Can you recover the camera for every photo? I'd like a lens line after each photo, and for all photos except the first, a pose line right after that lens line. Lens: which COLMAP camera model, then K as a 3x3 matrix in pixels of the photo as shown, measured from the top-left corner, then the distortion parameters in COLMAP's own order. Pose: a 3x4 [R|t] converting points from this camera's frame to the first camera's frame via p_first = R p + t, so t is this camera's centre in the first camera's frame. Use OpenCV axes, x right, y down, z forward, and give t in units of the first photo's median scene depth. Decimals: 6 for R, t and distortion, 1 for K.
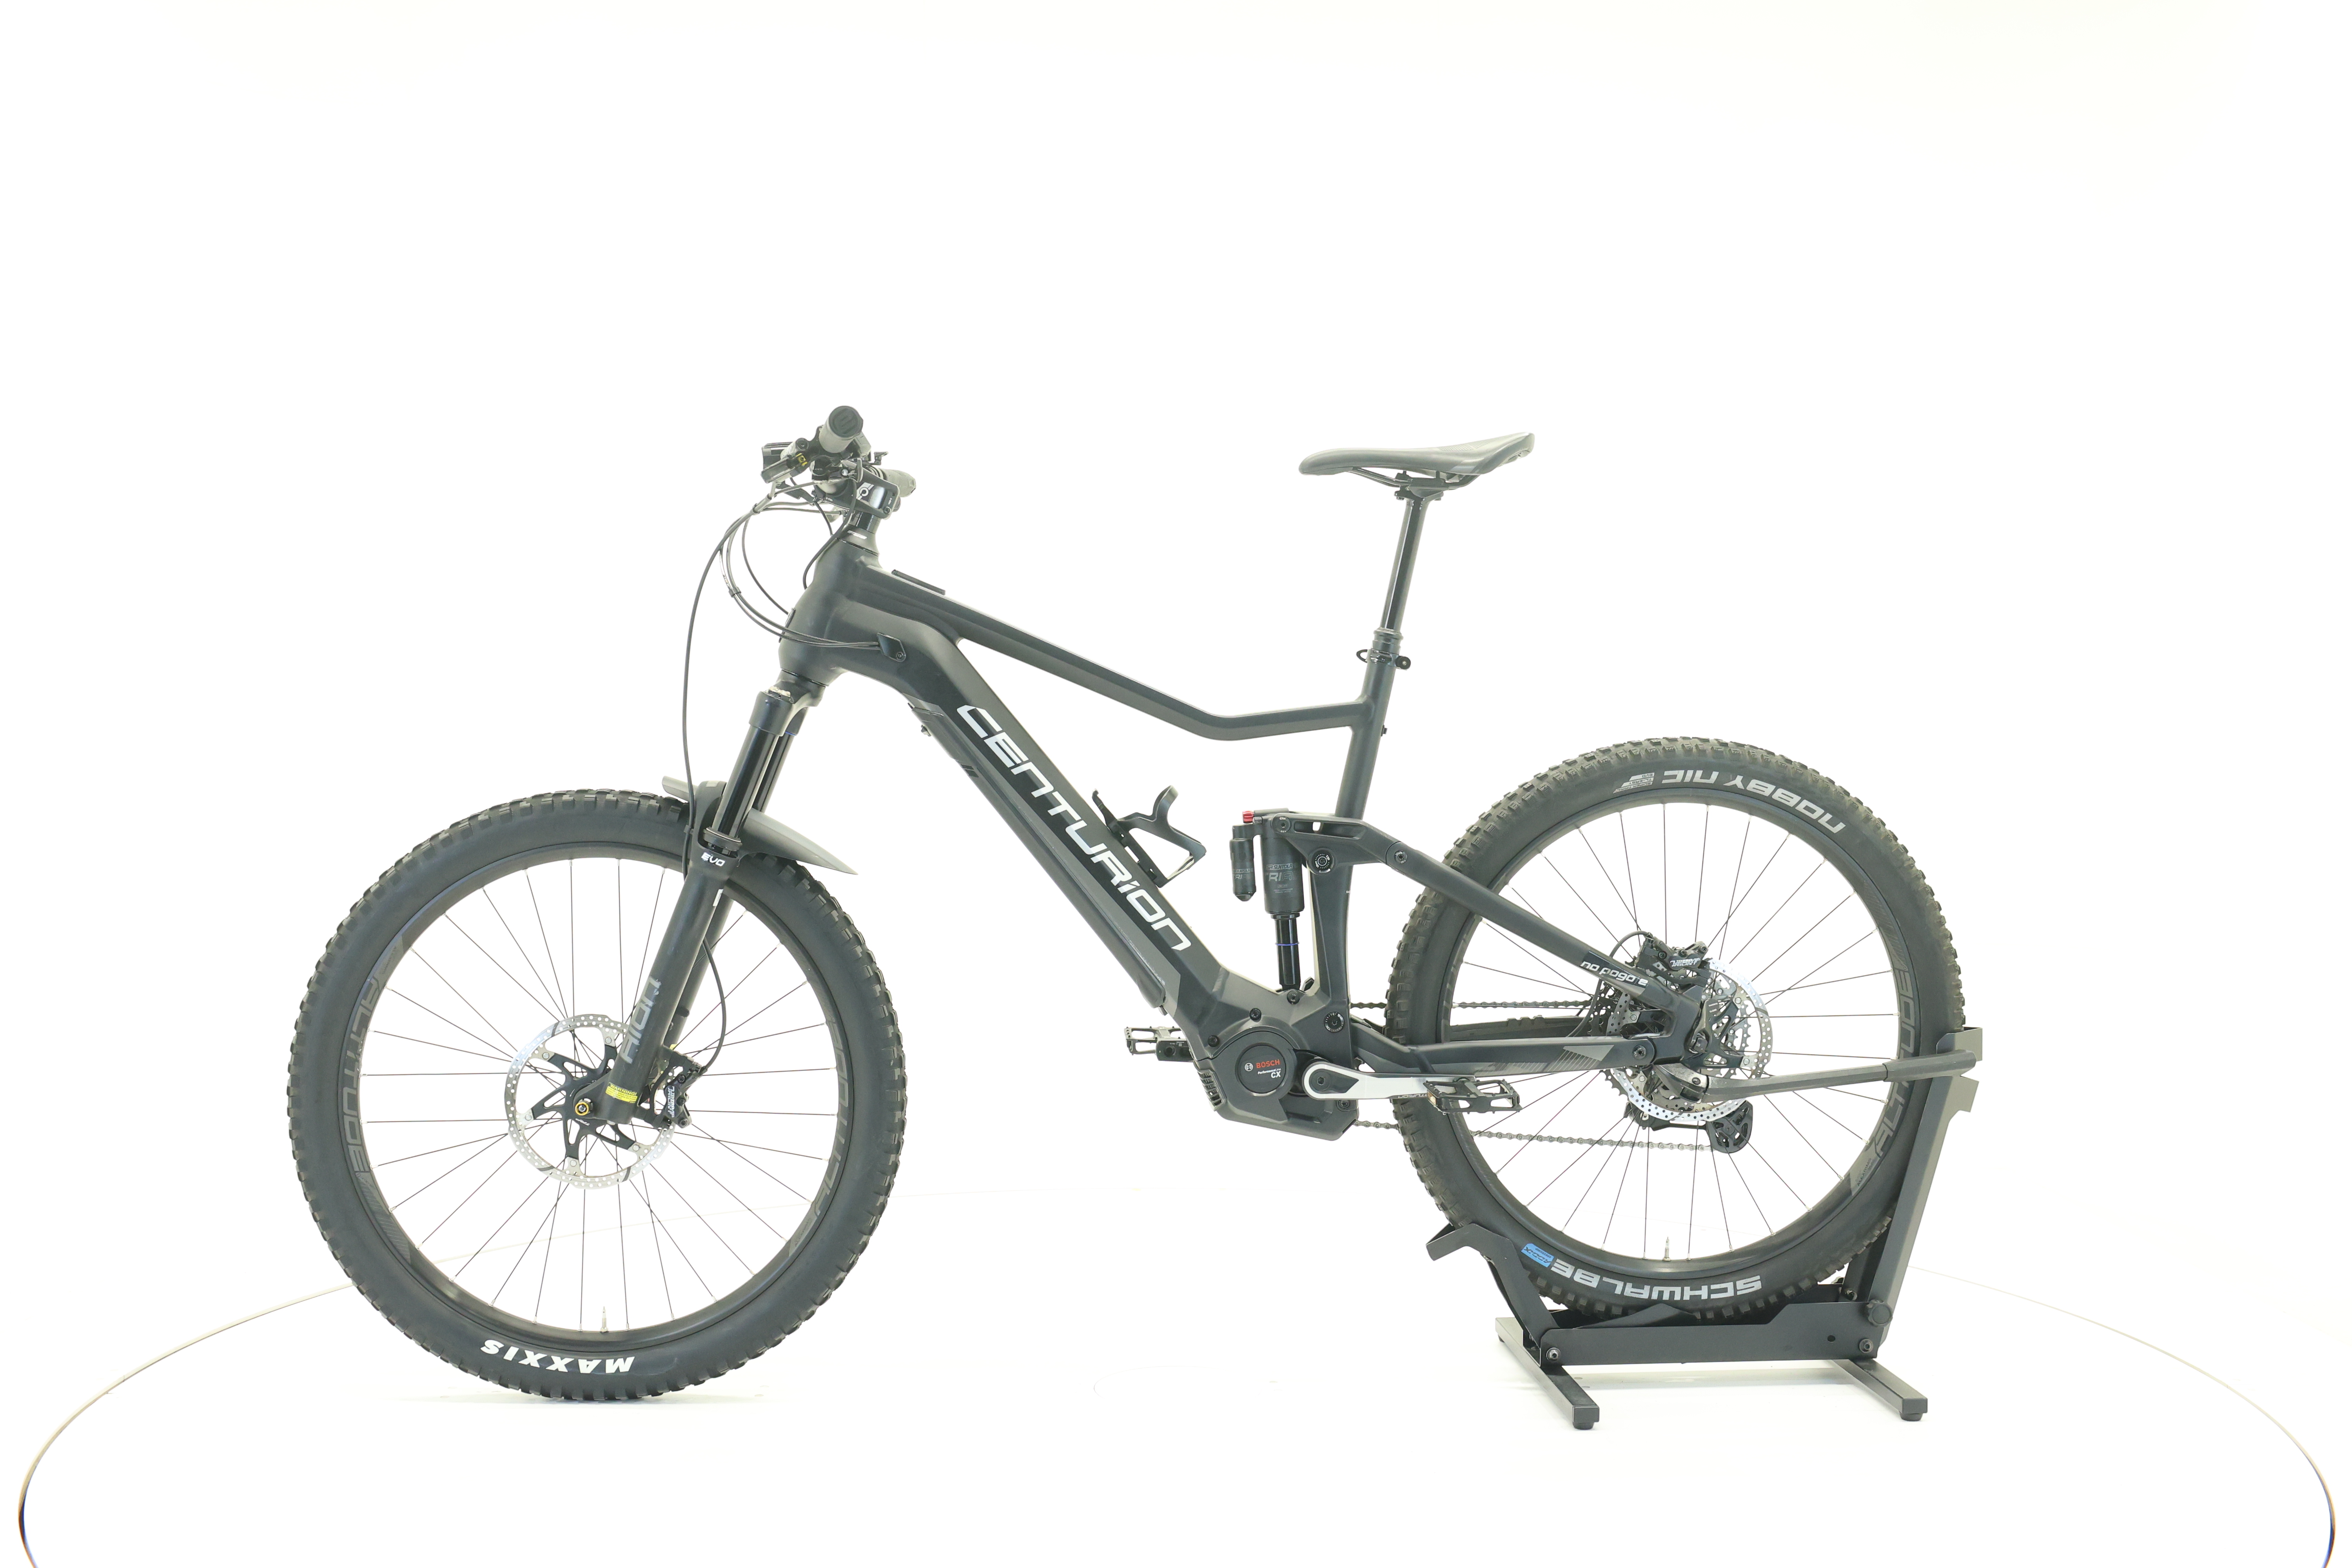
lens RADIAL K [[2547.3, 0, 1173.9], [0, 2547.3, 784.3], [0, 0, 1]] dist [0.007682, 0.000000]
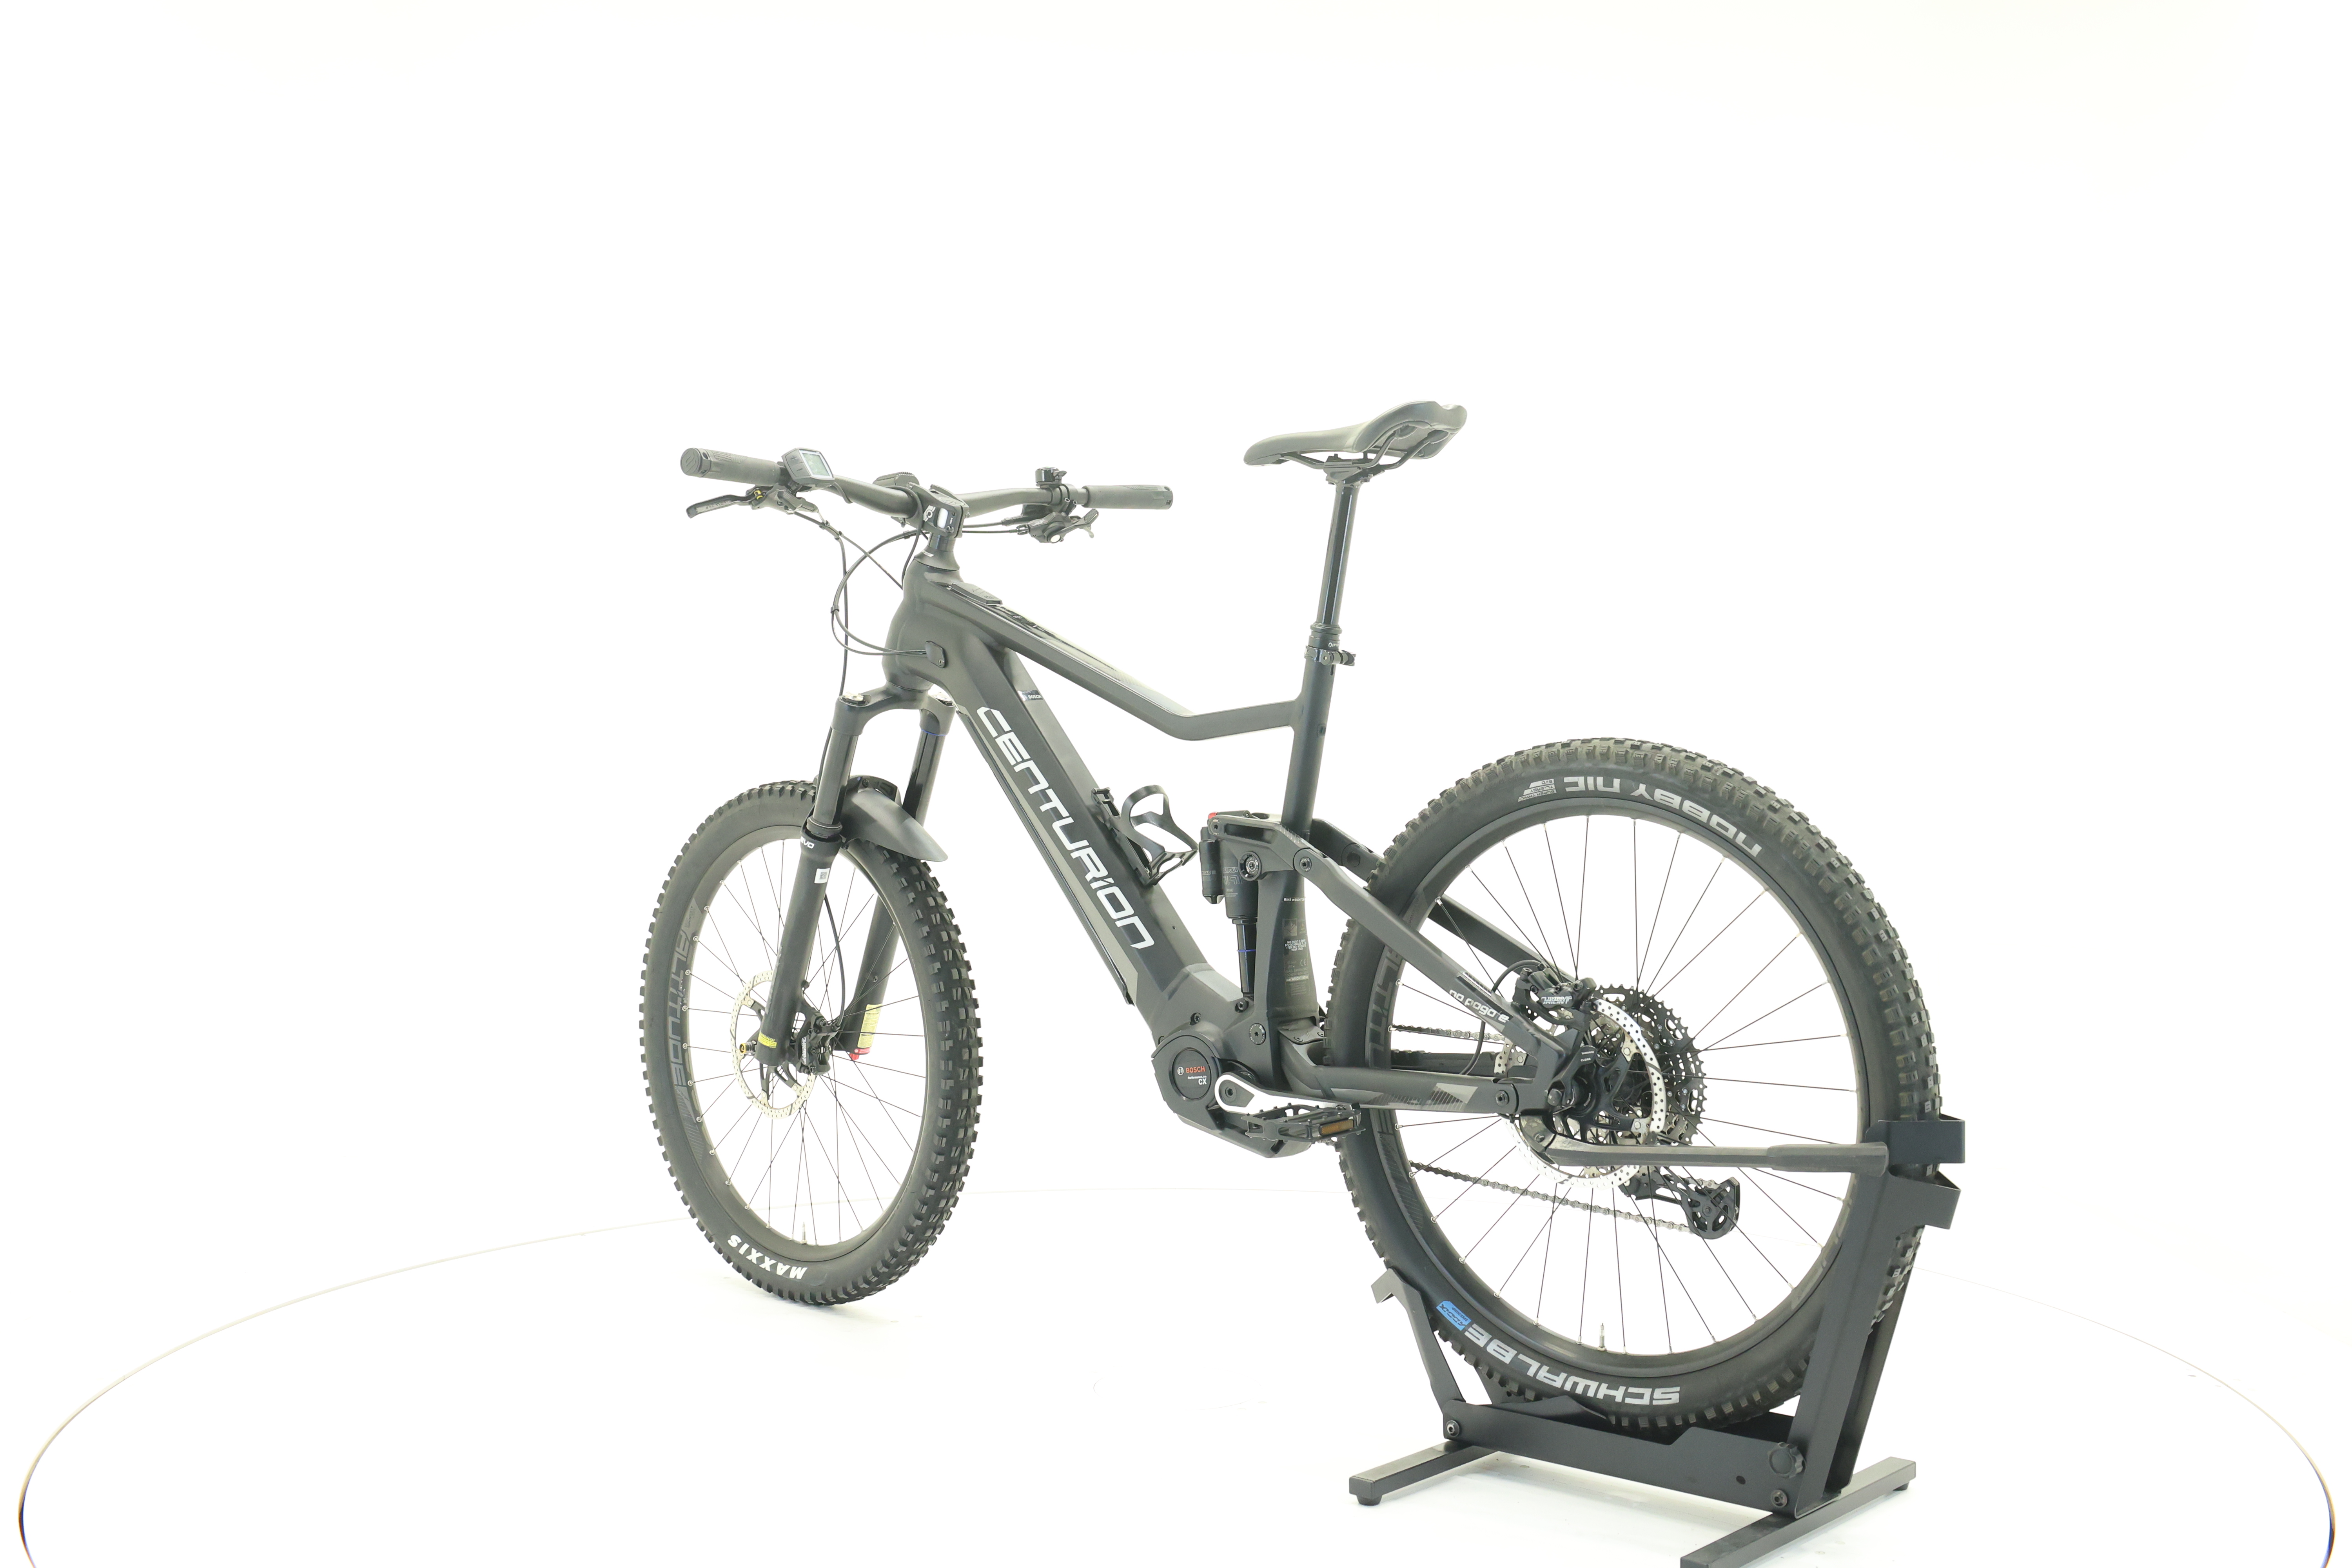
lens RADIAL K [[2547.3, 0, 1171.4], [0, 2547.3, 783.2], [0, 0, 1]] dist [0.007682, 0.000000]
pose [[0.680323, 0.013696, -0.732784, 0.735280], [-0.017373, 0.999846, 0.002558, -0.002957], [0.732706, 0.010991, 0.680456, 0.317706]]
